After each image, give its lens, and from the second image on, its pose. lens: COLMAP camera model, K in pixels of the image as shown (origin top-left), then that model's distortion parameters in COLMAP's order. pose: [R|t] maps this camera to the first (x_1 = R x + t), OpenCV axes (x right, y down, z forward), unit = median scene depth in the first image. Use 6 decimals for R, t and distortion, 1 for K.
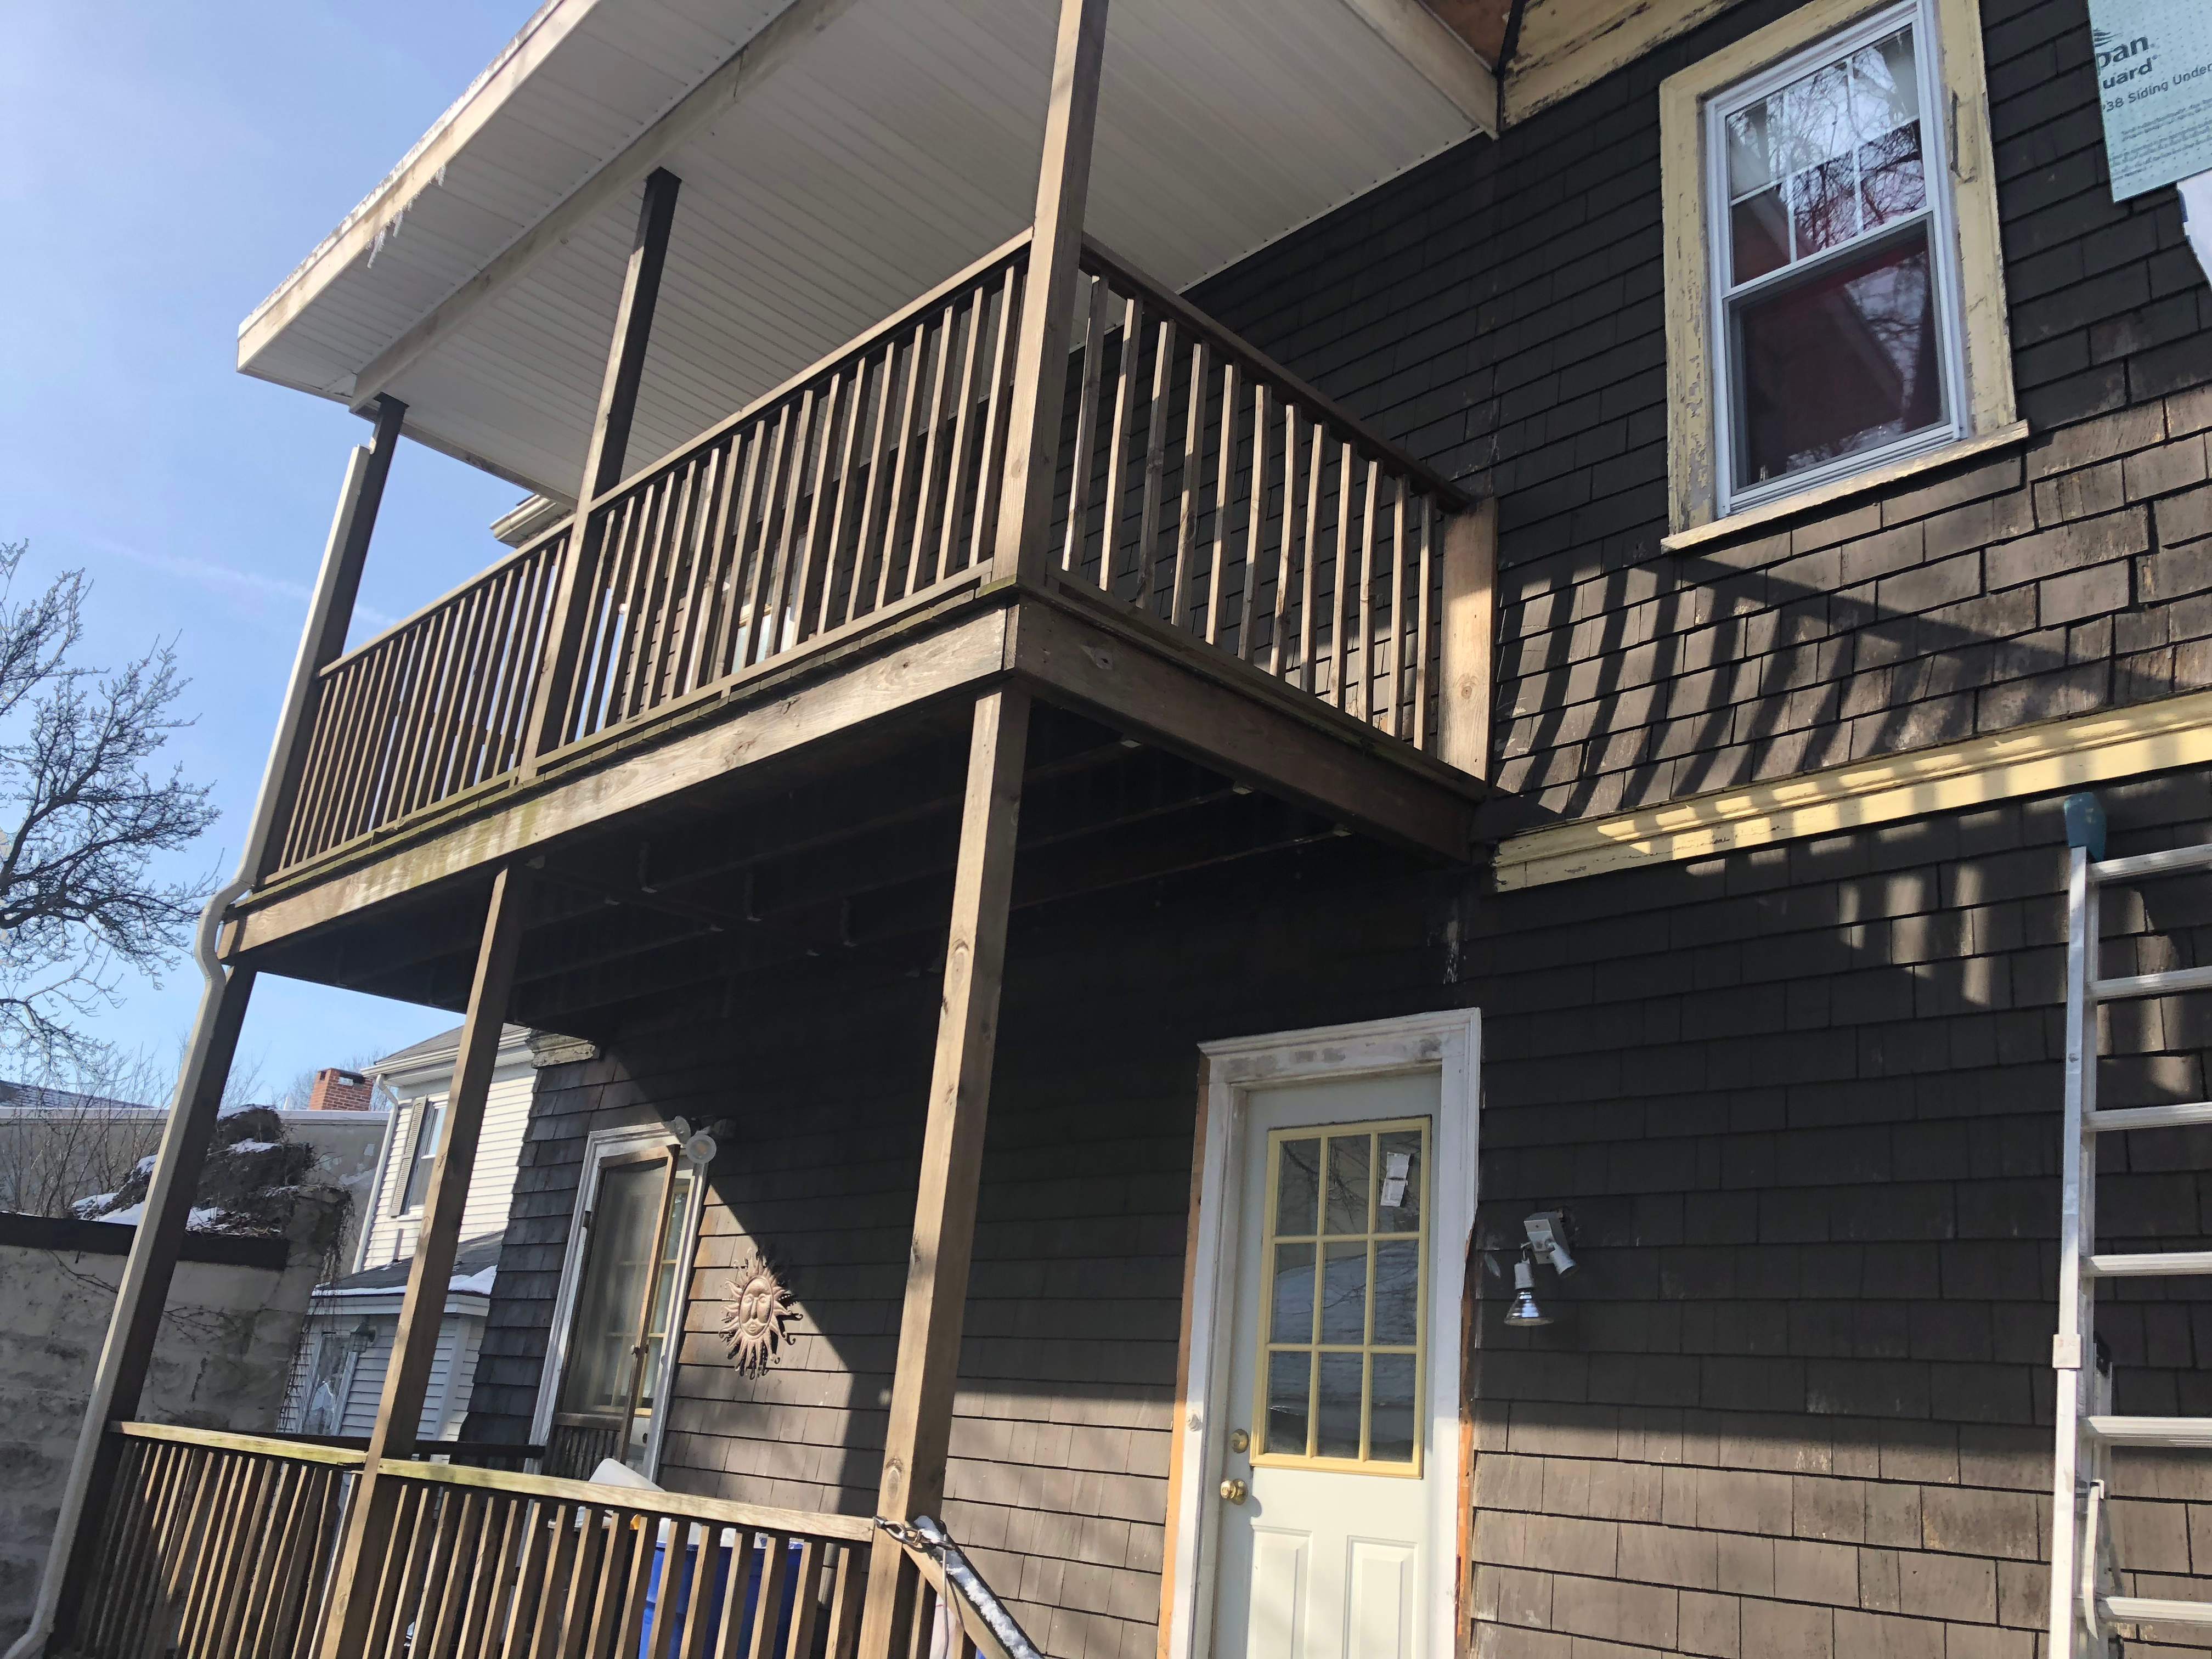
lens RADIAL K [[1797.5, 0, 1142.1], [0, 1797.5, 805.5], [0, 0, 1]] dist [0.091134, -0.100354]
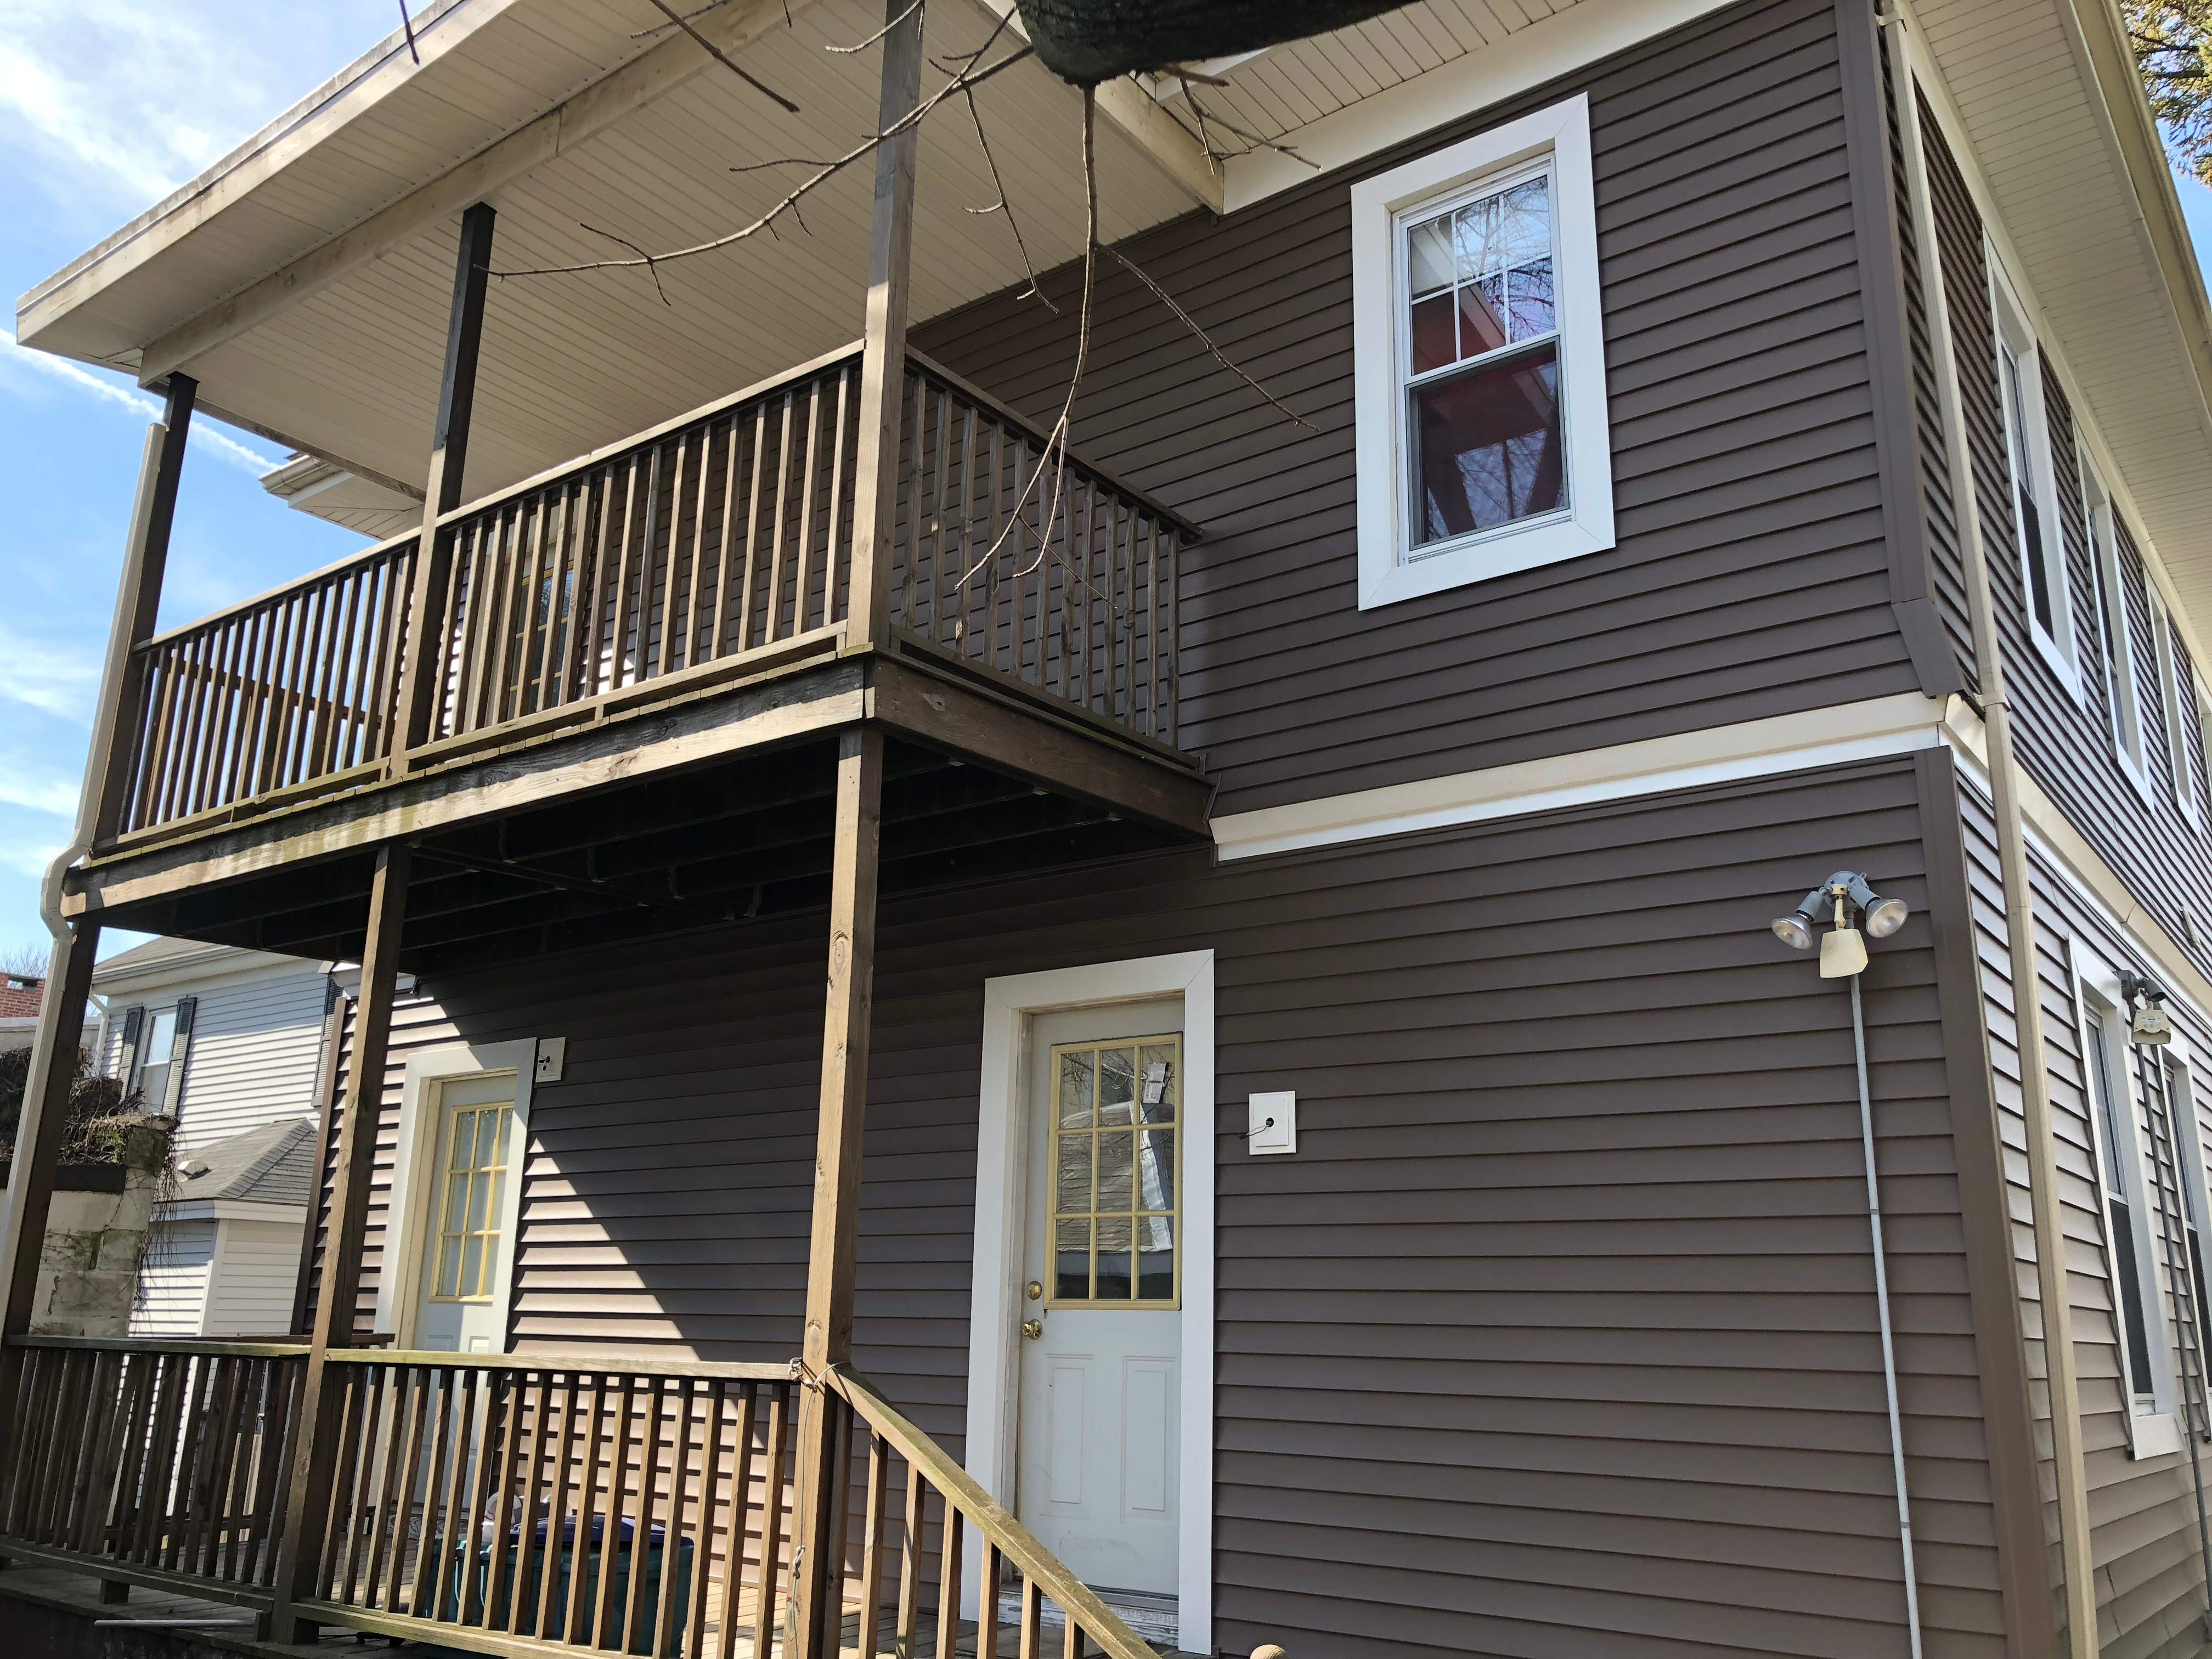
lens RADIAL K [[1797.5, 0, 1142.1], [0, 1797.5, 805.5], [0, 0, 1]] dist [0.091134, -0.100354]
pose [[0.985238, -0.018110, 0.170232, -0.075338], [0.004648, 0.996852, 0.079146, -0.084305], [-0.171129, -0.077187, 0.982220, -0.222858]]
